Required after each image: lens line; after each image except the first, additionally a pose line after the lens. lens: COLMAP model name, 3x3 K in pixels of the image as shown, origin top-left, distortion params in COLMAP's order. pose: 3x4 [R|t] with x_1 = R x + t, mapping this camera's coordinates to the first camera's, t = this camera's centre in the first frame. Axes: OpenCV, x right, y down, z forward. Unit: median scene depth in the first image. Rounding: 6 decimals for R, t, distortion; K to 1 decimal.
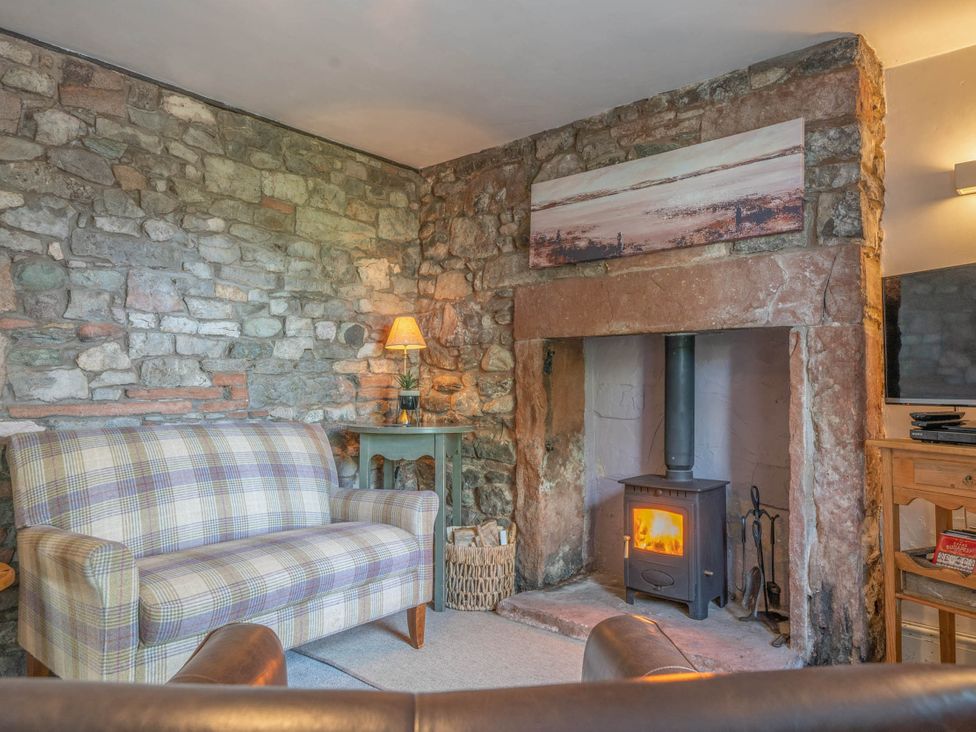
lens RADIAL K [[648.4, 0, 488.0], [0, 648.4, 367.7], [0, 0, 1]] dist [-0.003965, 0.005297]
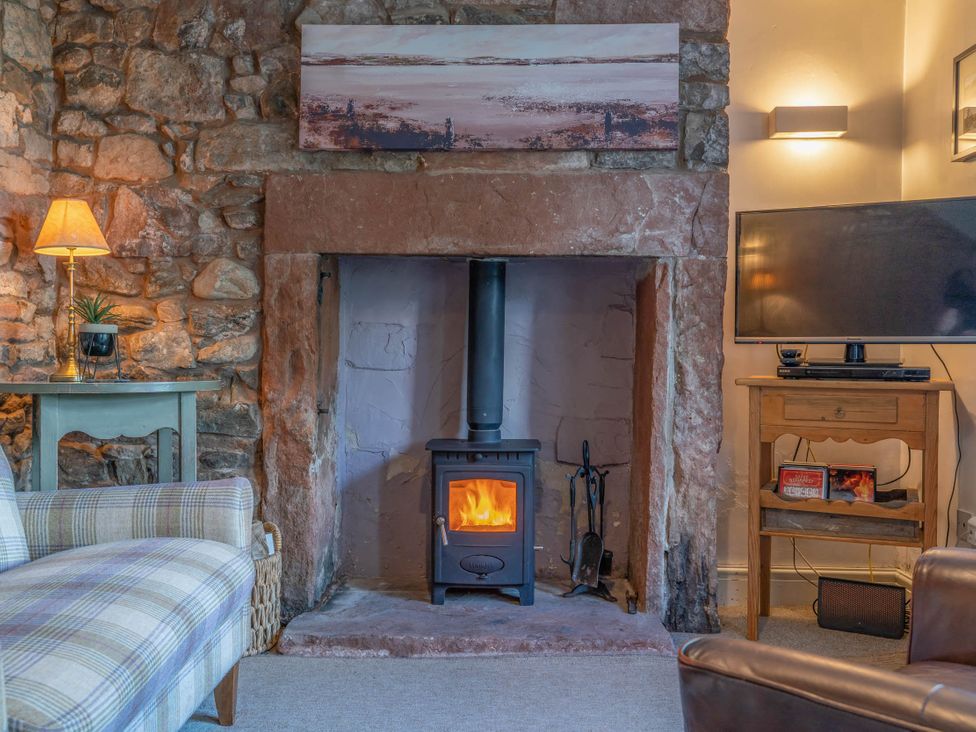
lens RADIAL K [[857.9, 0, 488.3], [0, 857.9, 364.9], [0, 0, 1]] dist [0.010619, -0.017888]
pose [[0.780374, -0.005677, 0.625287, -0.373120], [-0.023886, 0.998958, 0.038880, 0.036650], [-0.624856, -0.045277, 0.779426, 0.174606]]
